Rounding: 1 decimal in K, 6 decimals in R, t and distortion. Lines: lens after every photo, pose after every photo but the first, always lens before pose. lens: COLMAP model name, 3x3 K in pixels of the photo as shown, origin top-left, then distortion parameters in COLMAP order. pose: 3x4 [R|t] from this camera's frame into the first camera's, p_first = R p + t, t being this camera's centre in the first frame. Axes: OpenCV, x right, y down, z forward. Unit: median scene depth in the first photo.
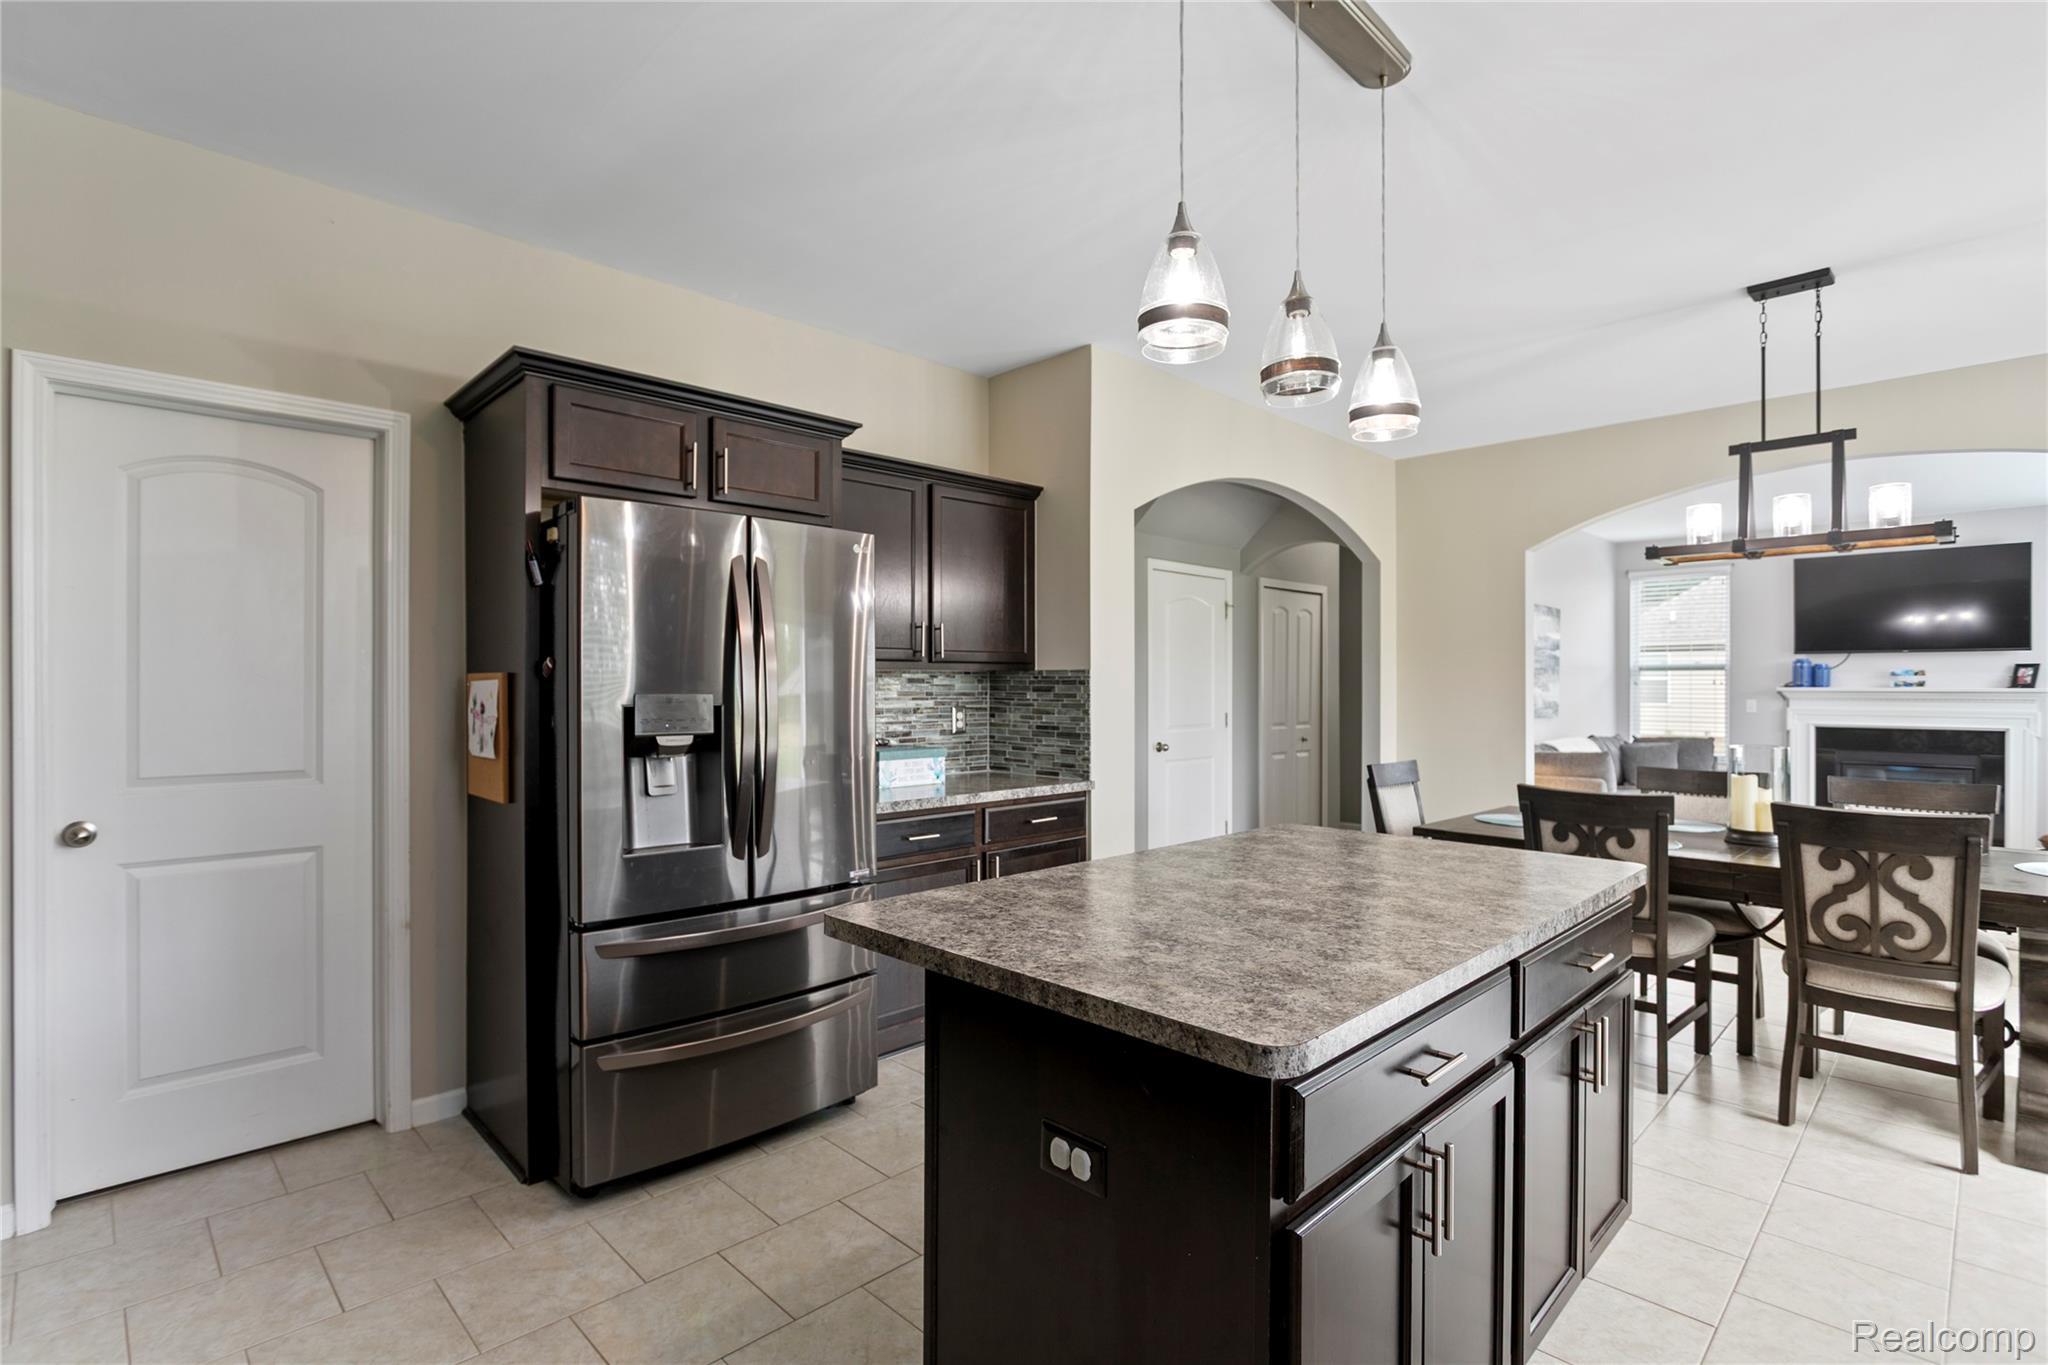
lens RADIAL K [[986.4, 0, 1003.6], [0, 986.4, 683.1], [0, 0, 1]] dist [-0.016845, 0.005898]
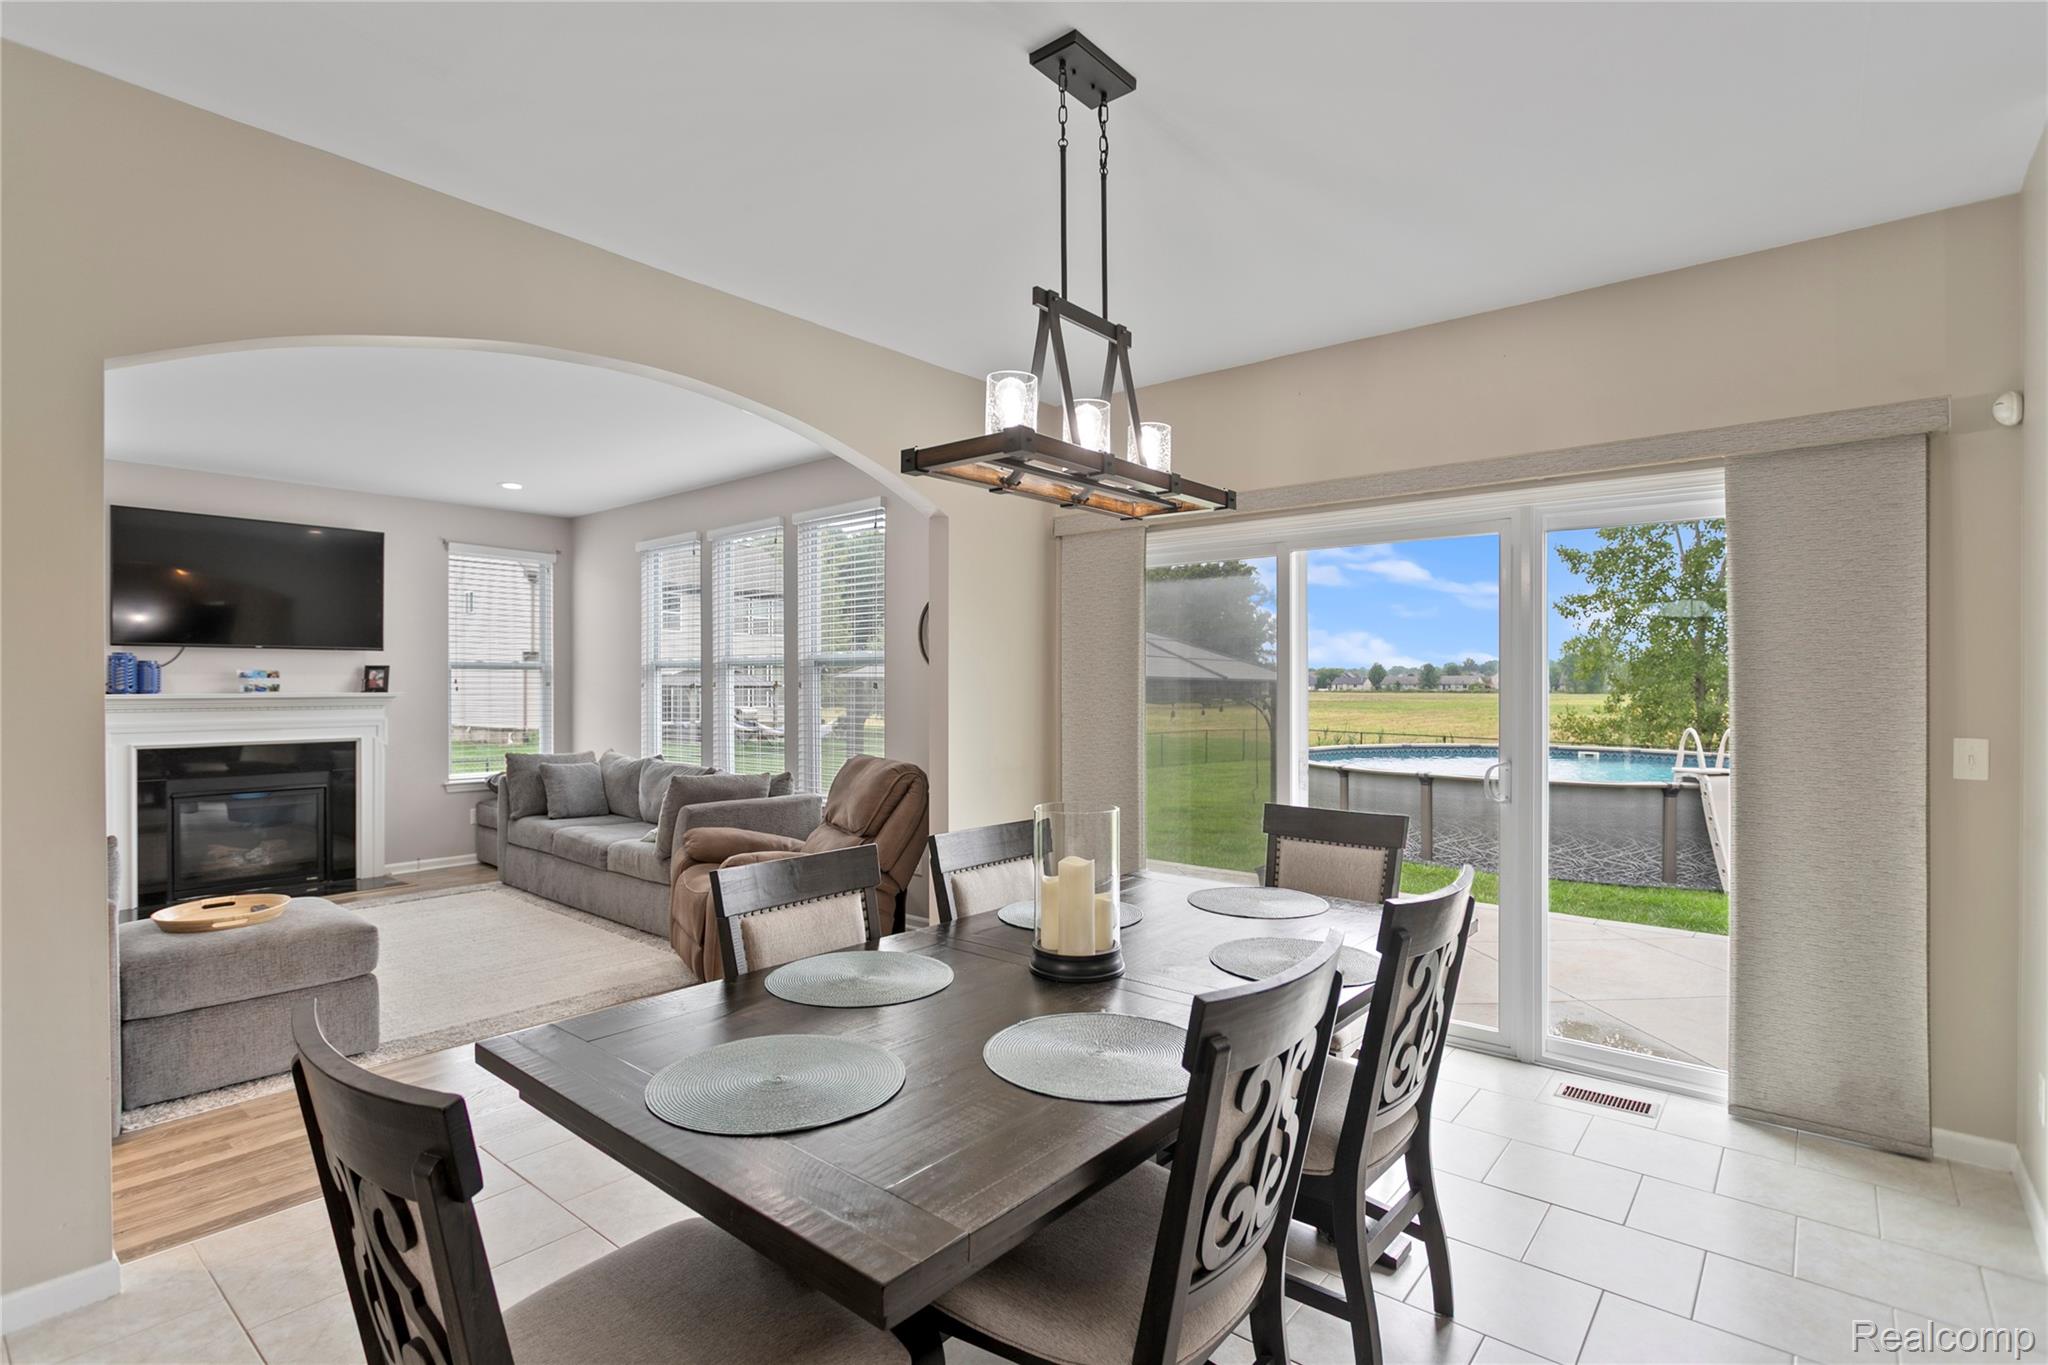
lens RADIAL K [[986.4, 0, 1011.8], [0, 986.4, 683.9], [0, 0, 1]] dist [-0.016845, 0.005898]
pose [[-0.098532, -0.002940, 0.995130, 0.138719], [0.000405, 0.999995, 0.002995, -0.009102], [-0.995134, 0.000698, -0.098531, 0.875617]]
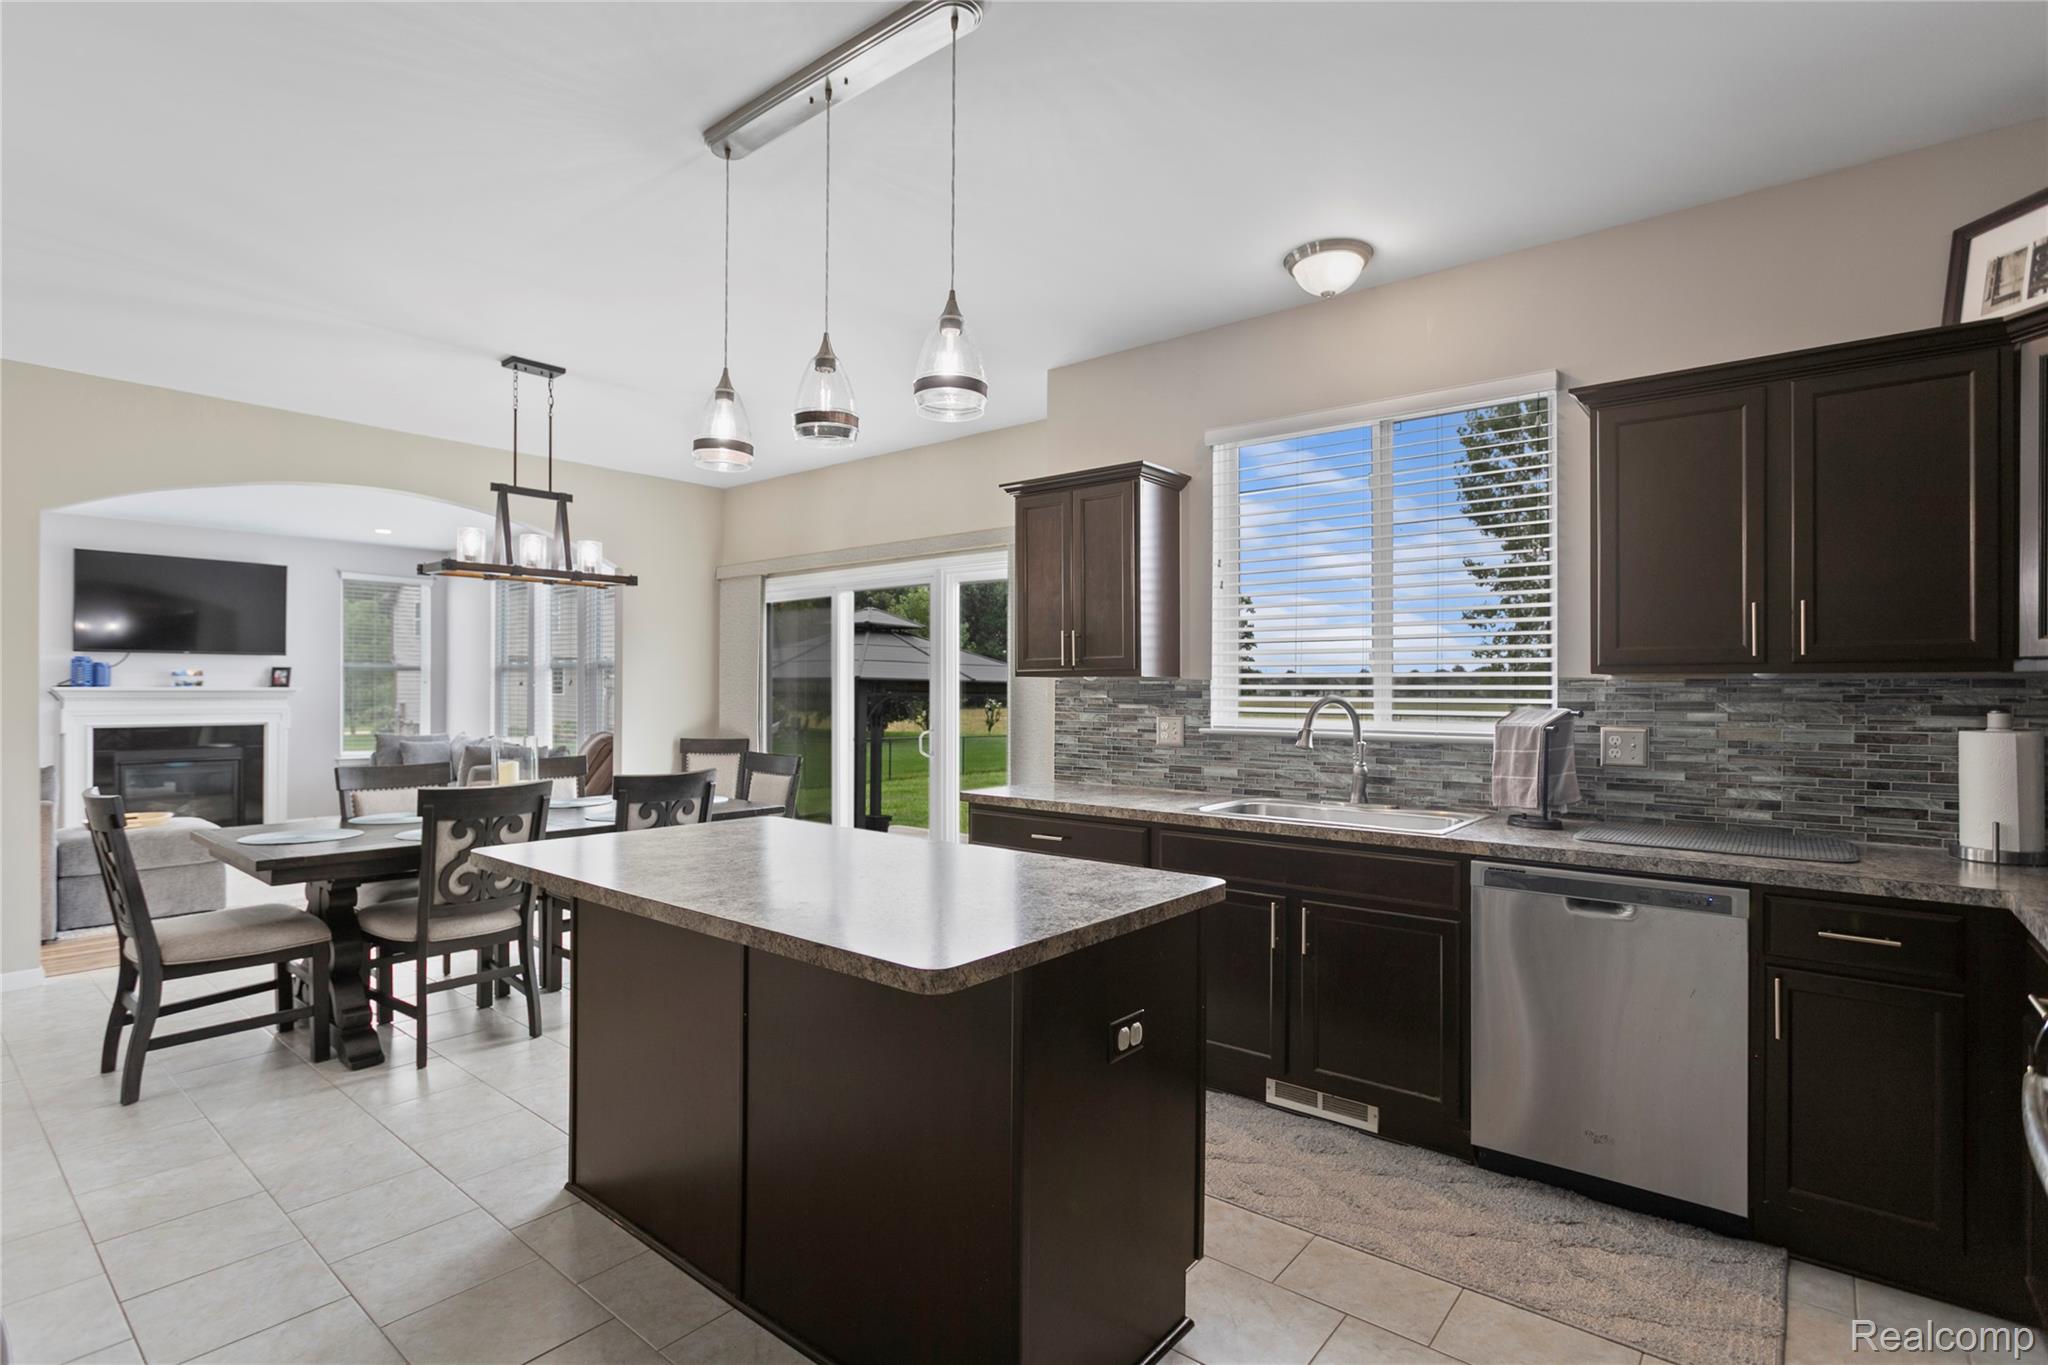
lens RADIAL K [[986.4, 0, 1011.7], [0, 986.4, 684.1], [0, 0, 1]] dist [-0.016845, 0.005898]
pose [[-0.099548, 0.001229, 0.995032, -0.399577], [-0.004389, 0.999989, -0.001674, -0.001347], [-0.995023, -0.004534, -0.099542, 0.406047]]
